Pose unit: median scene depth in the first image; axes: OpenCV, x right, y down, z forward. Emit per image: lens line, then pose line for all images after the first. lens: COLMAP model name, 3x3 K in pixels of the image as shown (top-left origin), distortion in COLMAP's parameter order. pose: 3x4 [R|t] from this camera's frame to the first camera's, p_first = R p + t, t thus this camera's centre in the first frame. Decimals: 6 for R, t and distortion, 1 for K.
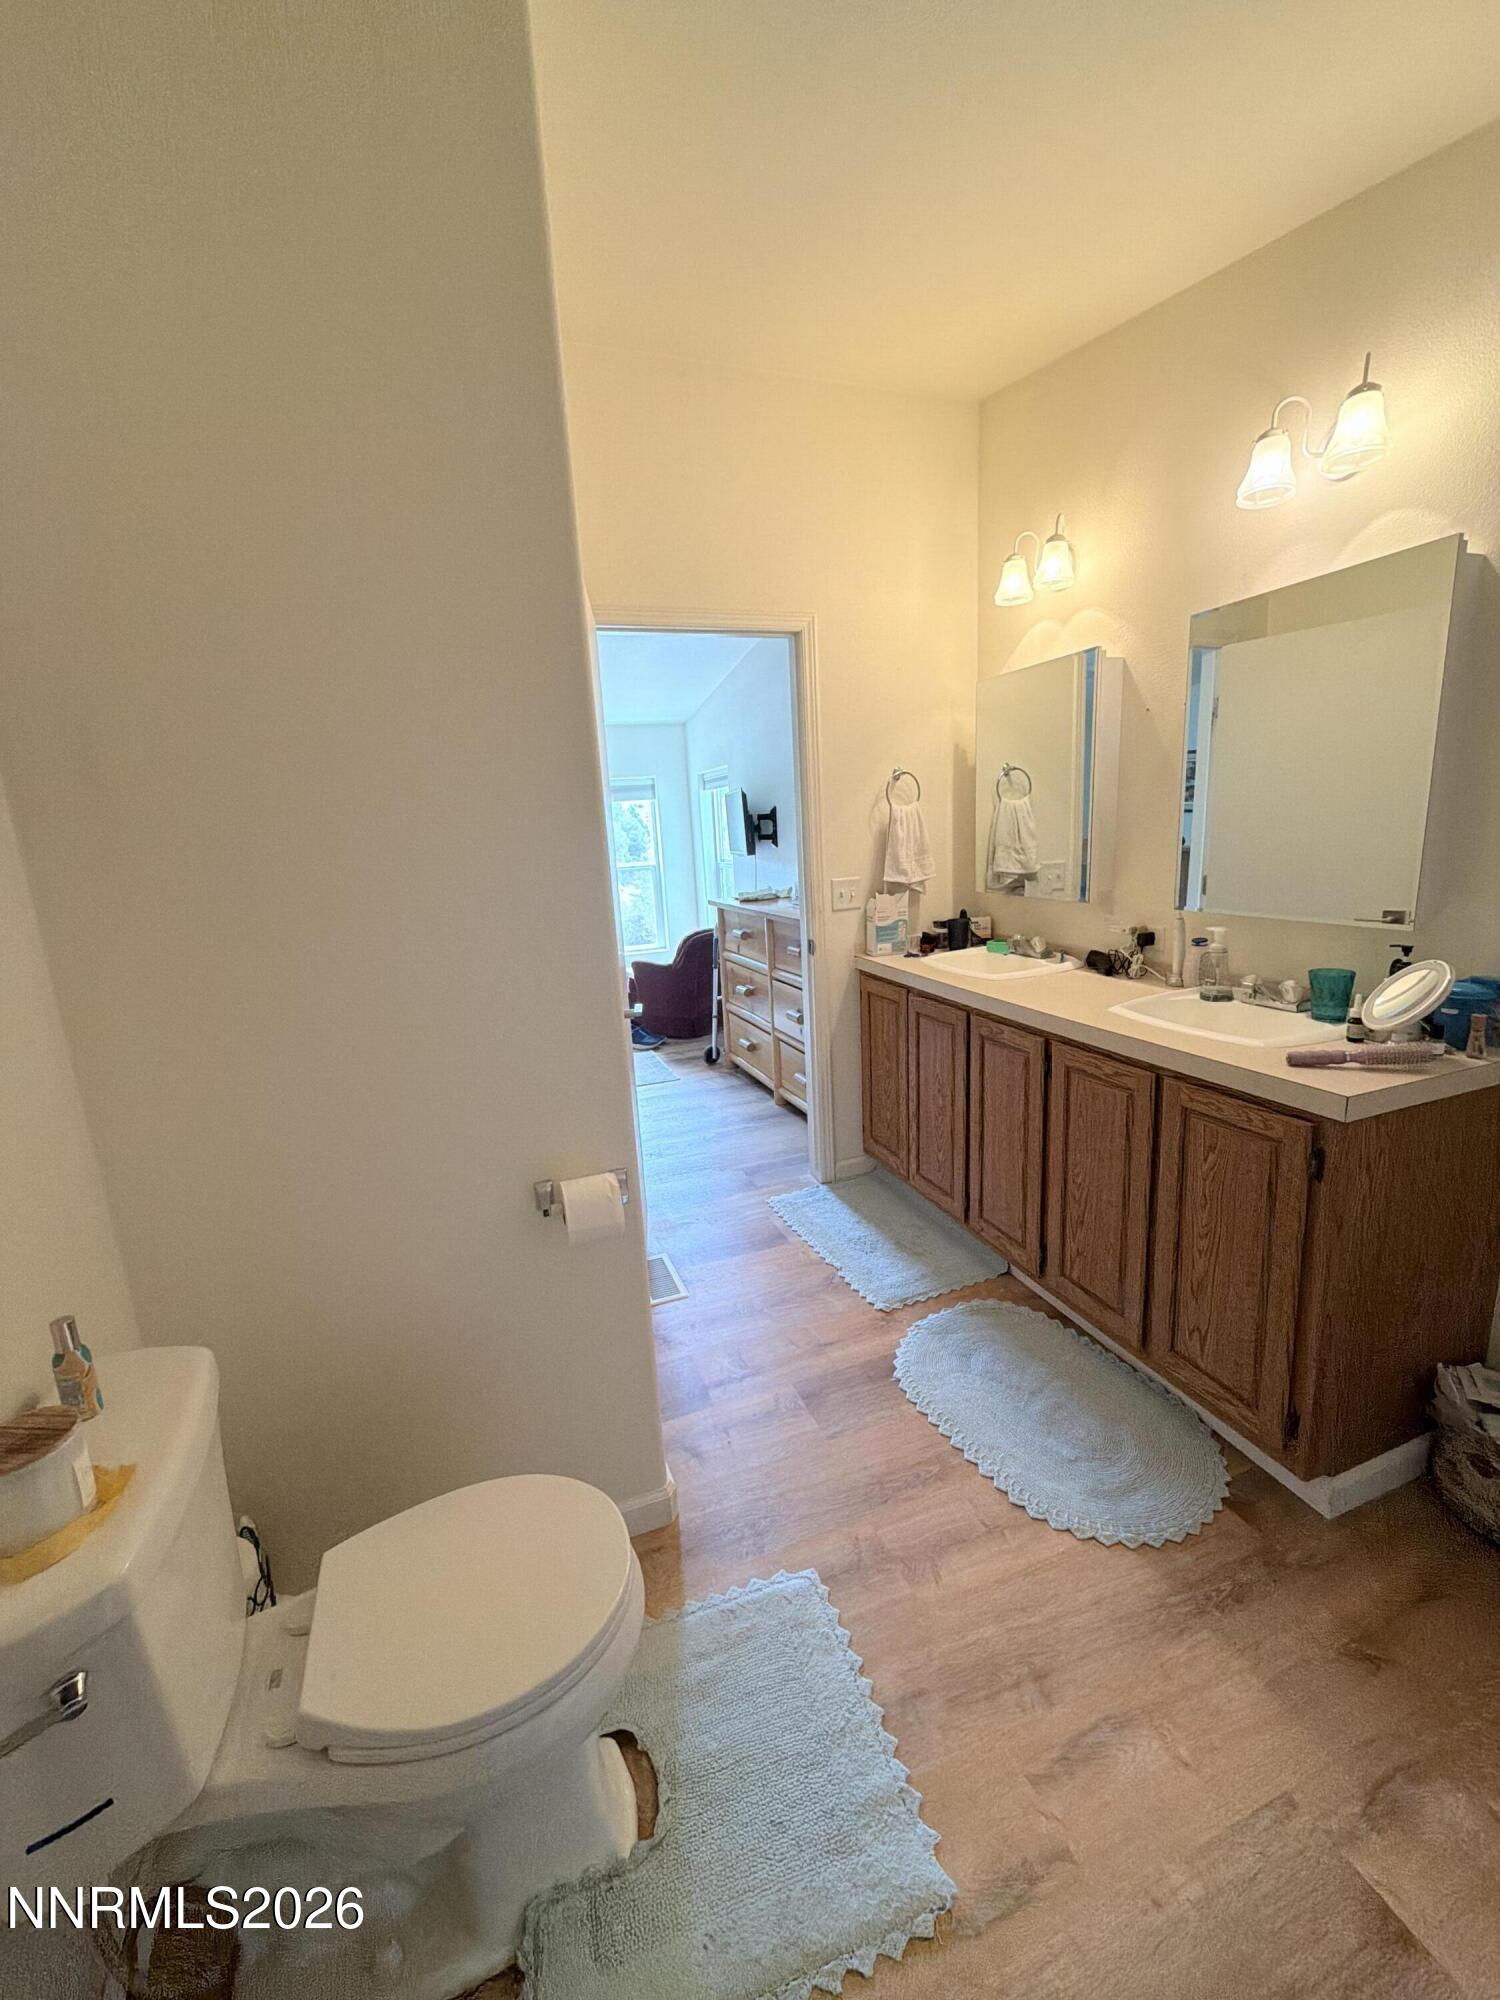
lens RADIAL K [[794.5, 0, 748.7], [0, 794.5, 994.1], [0, 0, 1]] dist [0.000761, -0.000324]
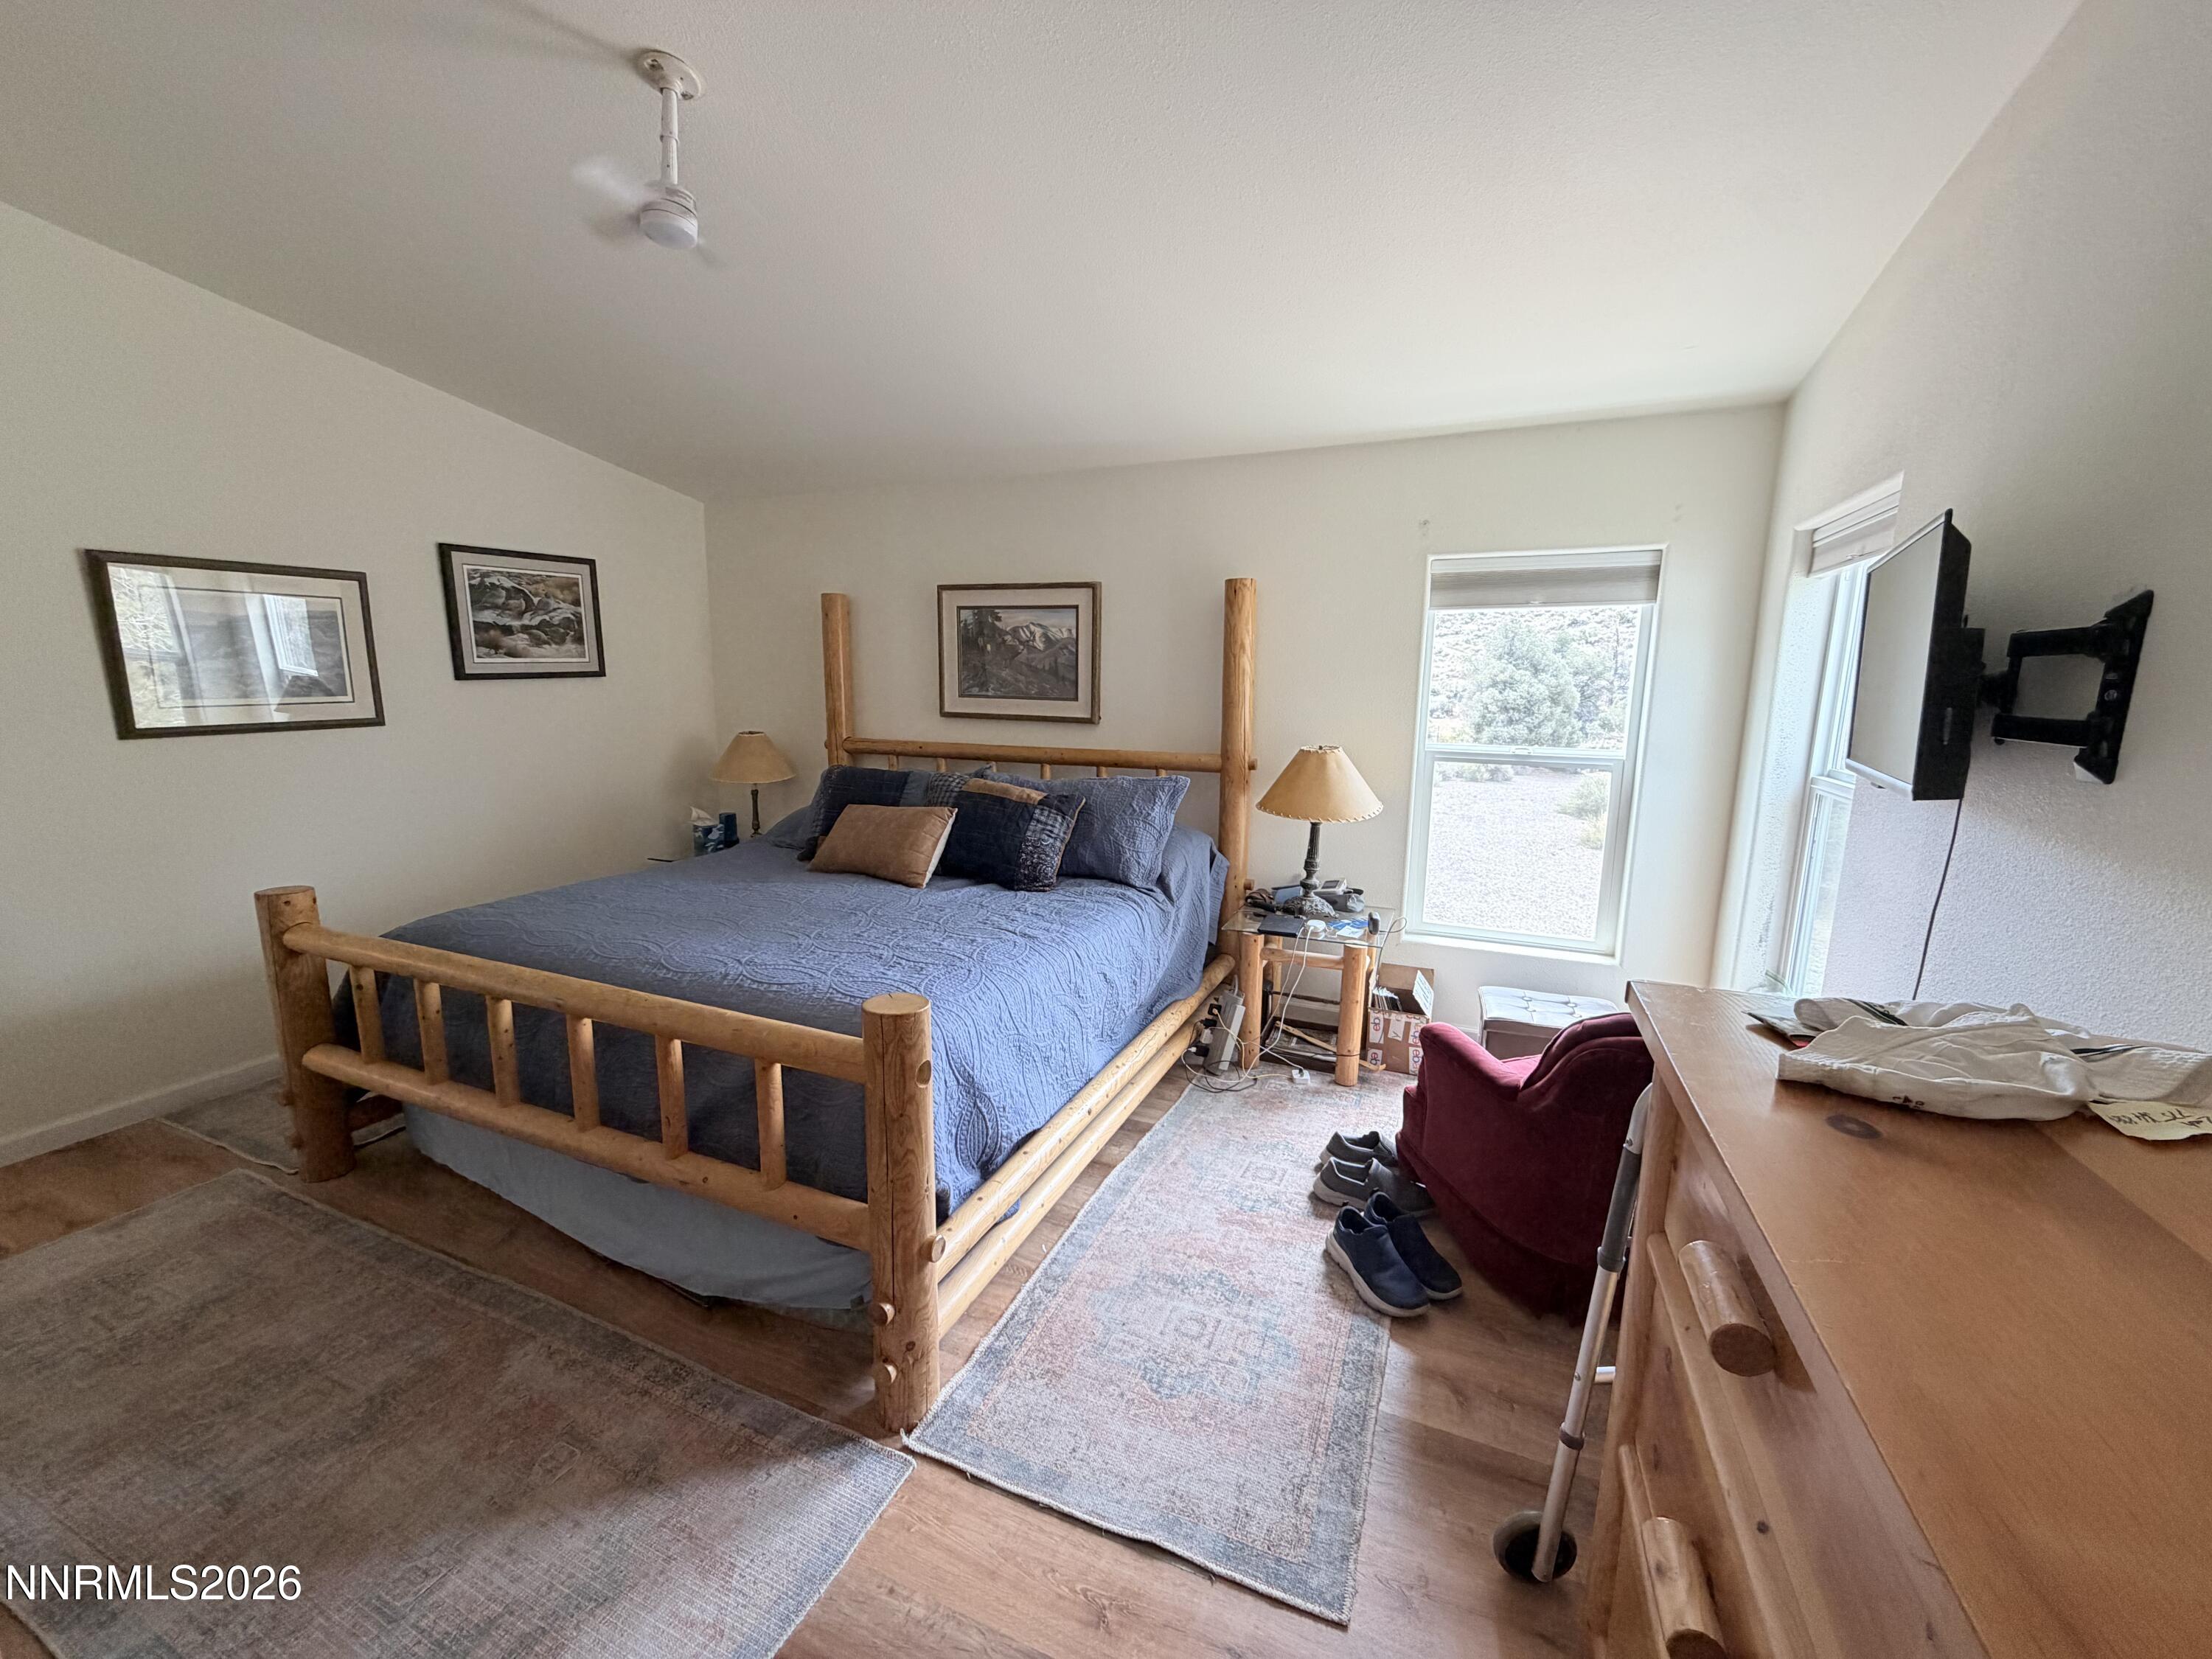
lens RADIAL K [[878.7, 0, 1096.3], [0, 878.7, 832.9], [0, 0, 1]] dist [0.000761, -0.000324]
pose [[0.715694, 0.177346, -0.675523, 0.002858], [-0.189896, 0.980198, 0.056145, -0.131729], [0.672103, 0.088096, 0.735199, 0.635403]]
